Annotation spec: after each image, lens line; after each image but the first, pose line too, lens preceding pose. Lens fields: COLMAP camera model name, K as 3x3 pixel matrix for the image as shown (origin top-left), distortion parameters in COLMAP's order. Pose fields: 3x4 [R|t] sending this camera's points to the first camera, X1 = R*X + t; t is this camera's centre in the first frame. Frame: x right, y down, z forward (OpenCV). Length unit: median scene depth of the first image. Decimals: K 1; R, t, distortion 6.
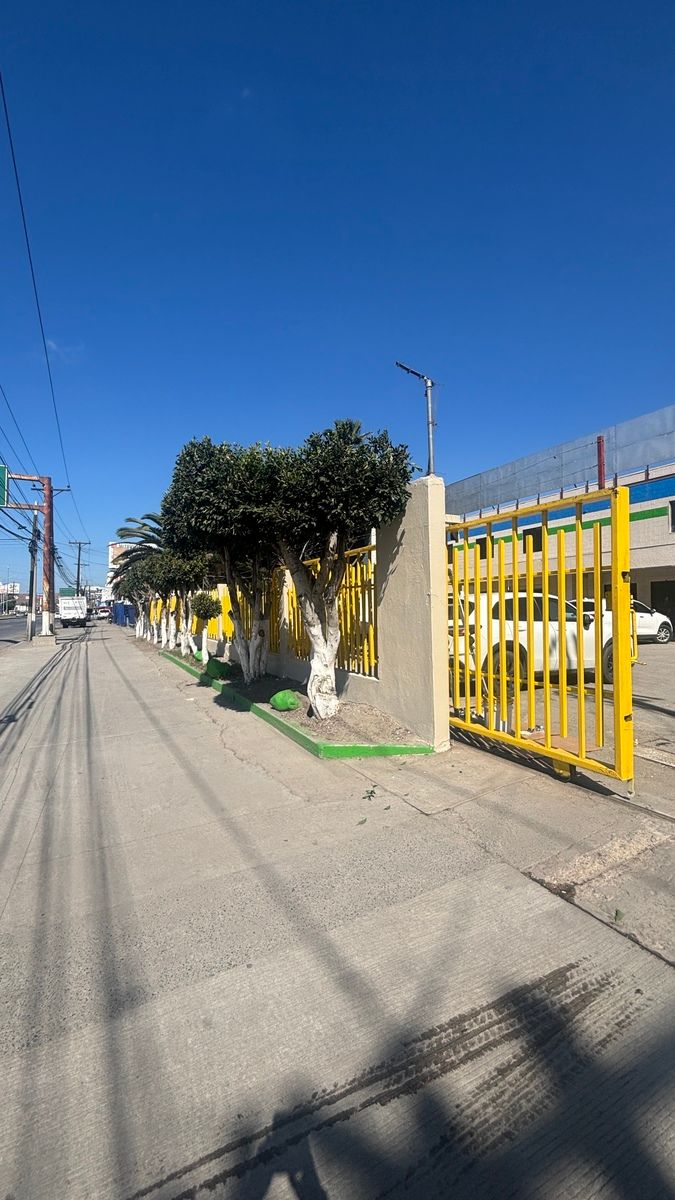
lens RADIAL K [[484.2, 0, 337.8], [0, 484.2, 598.0], [0, 0, 1]] dist [-0.001761, 0.001133]
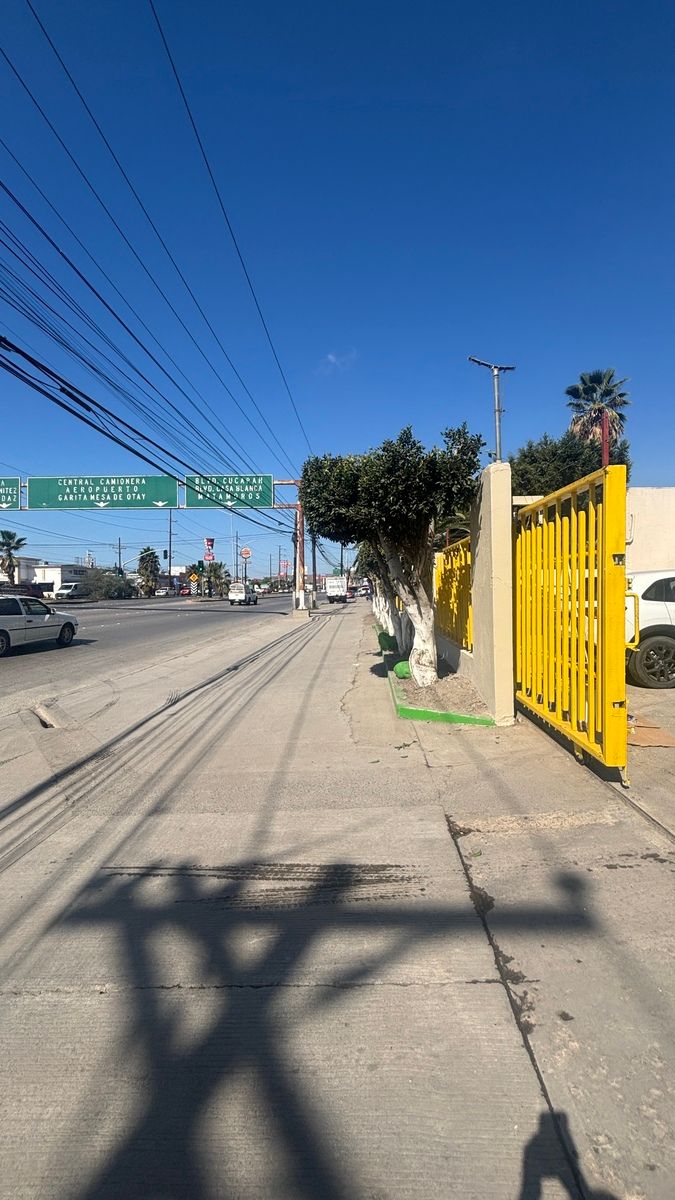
lens RADIAL K [[484.2, 0, 337.8], [0, 484.2, 598.0], [0, 0, 1]] dist [-0.001761, 0.001133]
pose [[0.865203, 0.004559, -0.501401, 0.698751], [0.019345, 0.998911, 0.042462, -0.021769], [0.501048, -0.046438, 0.864173, -0.133862]]
